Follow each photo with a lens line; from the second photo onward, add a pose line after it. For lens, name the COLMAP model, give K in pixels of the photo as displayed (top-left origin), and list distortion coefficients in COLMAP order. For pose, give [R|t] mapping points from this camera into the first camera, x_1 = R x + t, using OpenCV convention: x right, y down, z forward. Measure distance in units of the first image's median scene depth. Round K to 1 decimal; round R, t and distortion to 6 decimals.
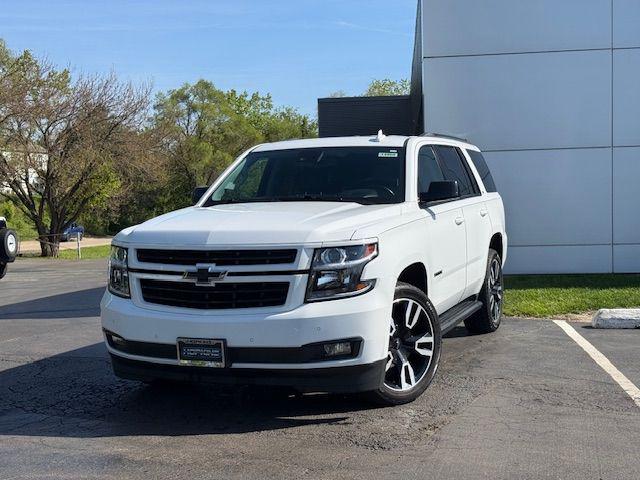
lens RADIAL K [[932.9, 0, 320.0], [0, 932.9, 240.0], [0, 0, 1]] dist [-0.024072, -0.038101]
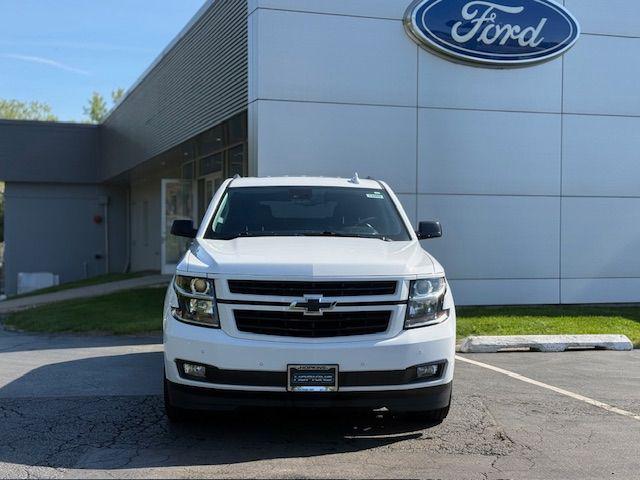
lens RADIAL K [[956.1, 0, 320.0], [0, 956.1, 240.0], [0, 0, 1]] dist [0.125019, 0.018707]
pose [[0.921848, 0.021972, 0.386929, -0.543737], [-0.008035, 0.999261, -0.037601, 0.004163], [-0.387469, 0.031554, 0.921343, -0.016213]]
